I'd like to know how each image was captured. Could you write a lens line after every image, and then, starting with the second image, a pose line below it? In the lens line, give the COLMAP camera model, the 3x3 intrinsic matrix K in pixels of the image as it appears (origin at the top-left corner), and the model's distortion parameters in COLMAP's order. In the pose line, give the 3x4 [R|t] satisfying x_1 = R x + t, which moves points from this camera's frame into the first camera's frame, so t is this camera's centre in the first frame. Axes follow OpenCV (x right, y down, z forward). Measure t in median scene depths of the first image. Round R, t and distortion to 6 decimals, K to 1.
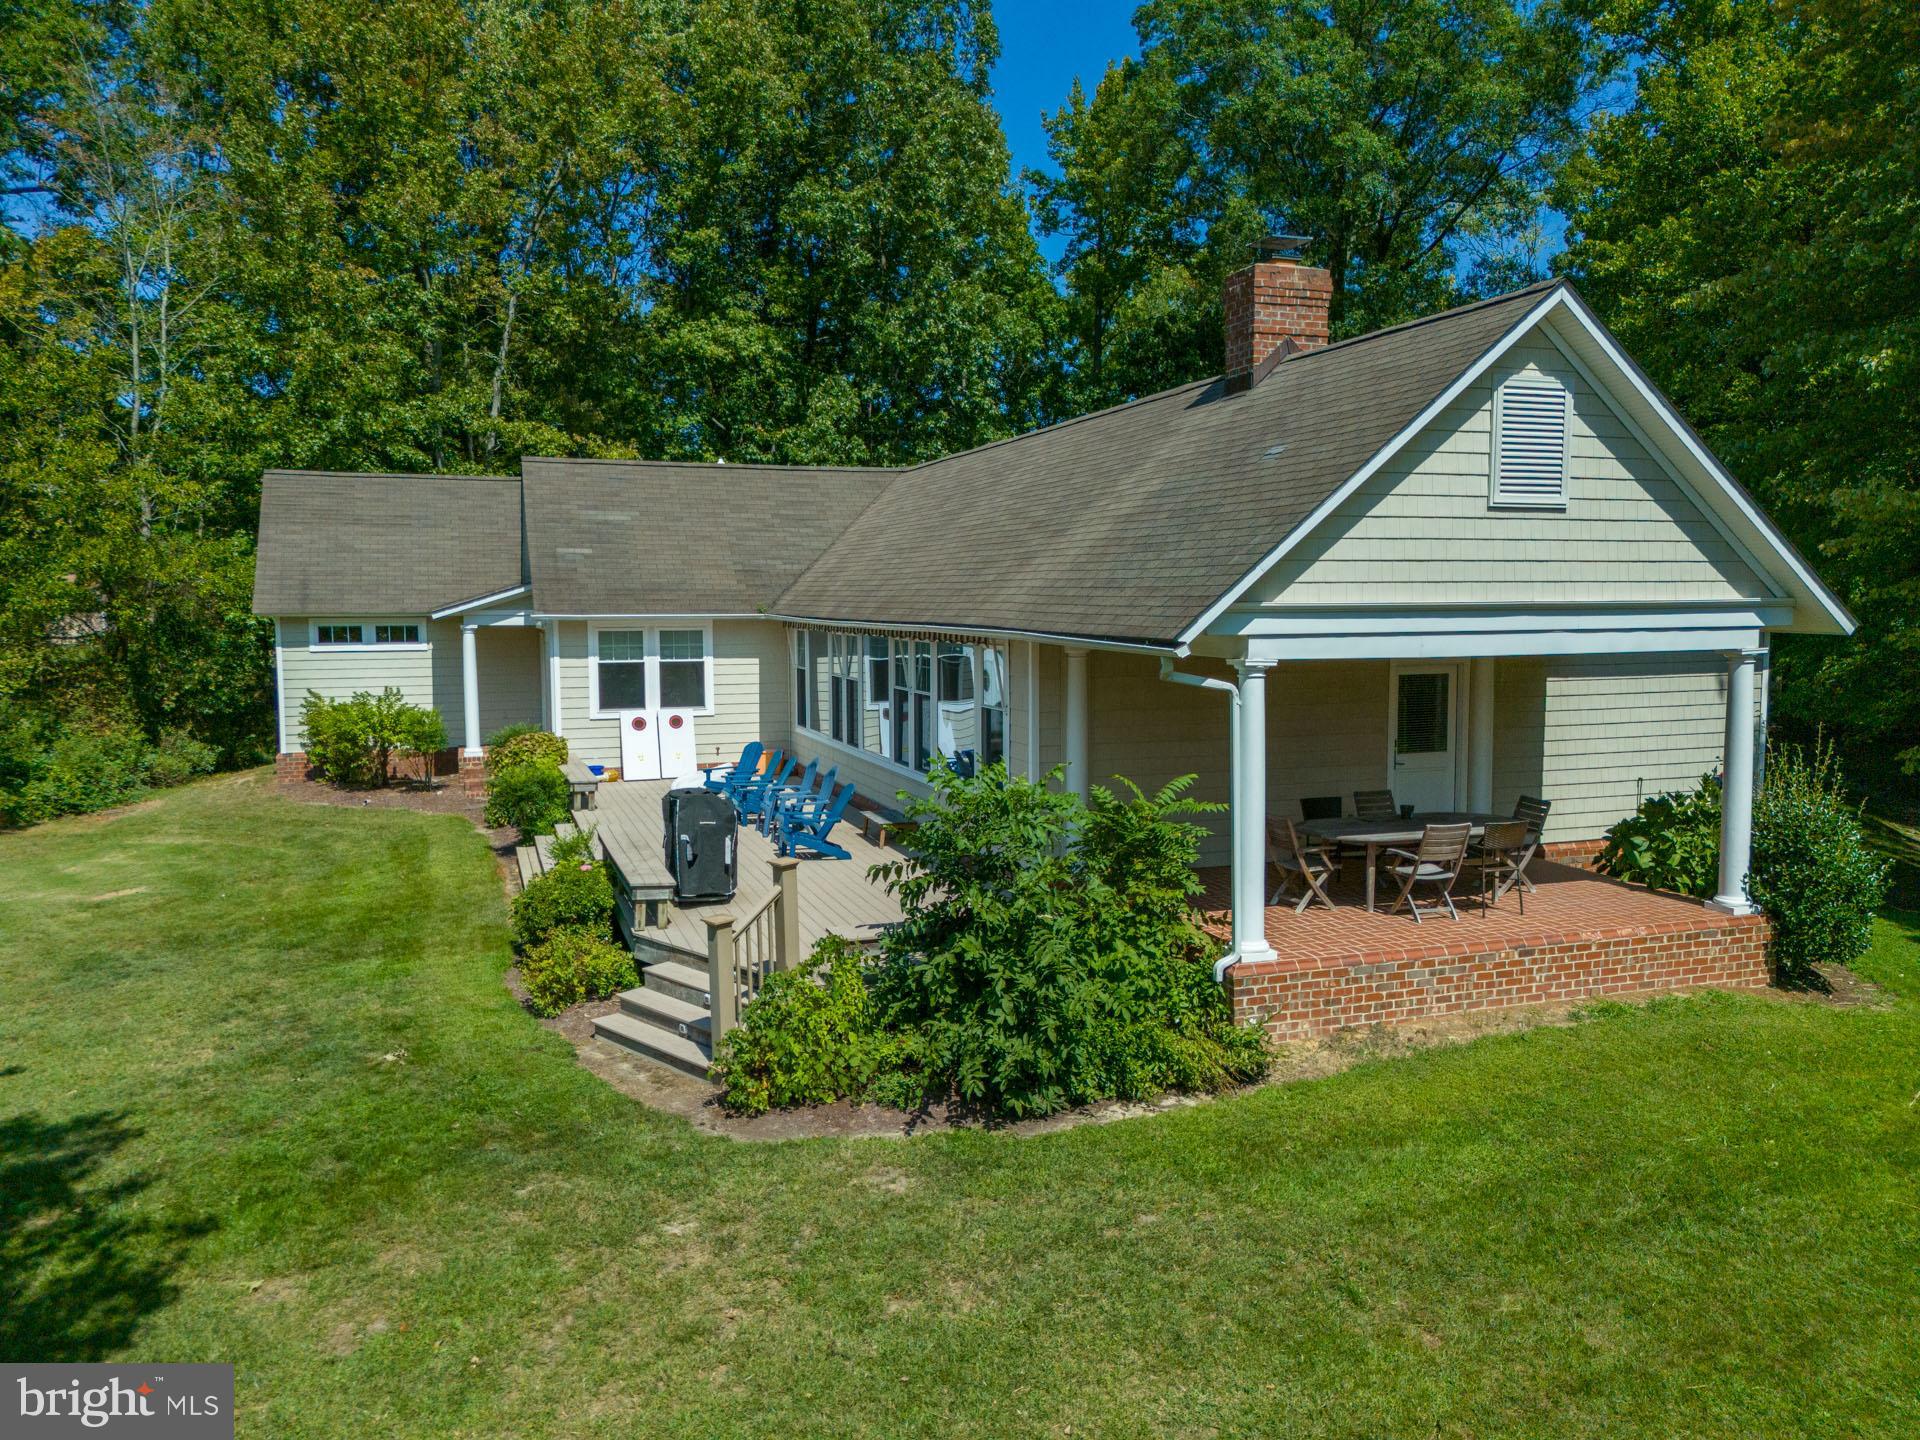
lens RADIAL K [[1418.2, 0, 947.5], [0, 1418.2, 711.6], [0, 0, 1]] dist [0.040030, -0.004282]
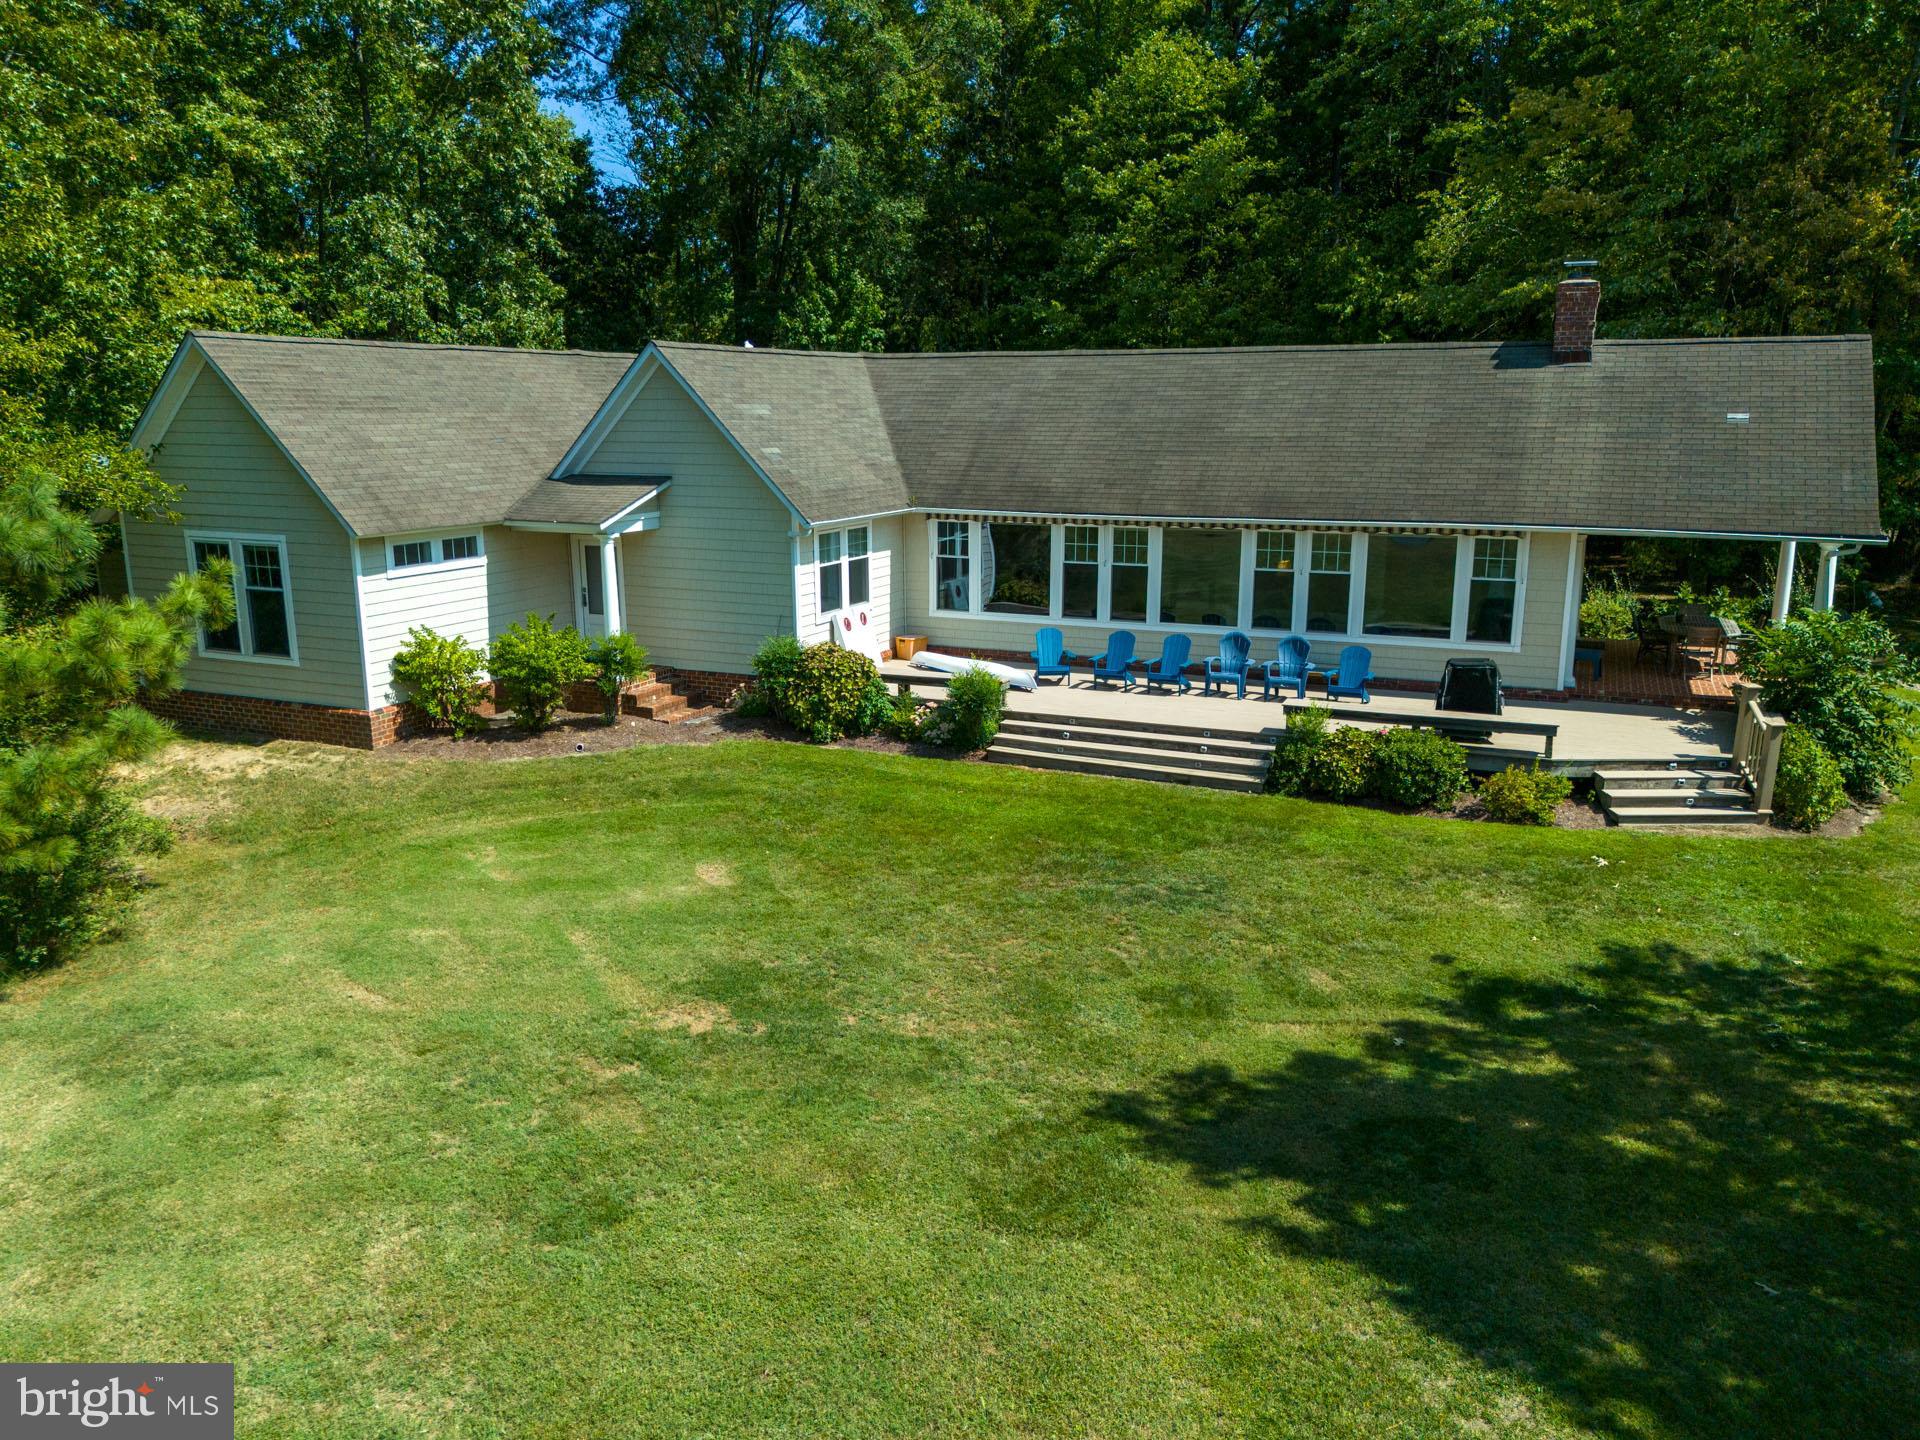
lens RADIAL K [[1418.2, 0, 947.5], [0, 1418.2, 711.6], [0, 0, 1]] dist [0.040030, -0.004282]
pose [[0.687879, -0.149140, 0.710338, -0.890755], [0.057949, 0.986823, 0.151073, -0.078134], [-0.723509, -0.062756, 0.687457, 0.250373]]
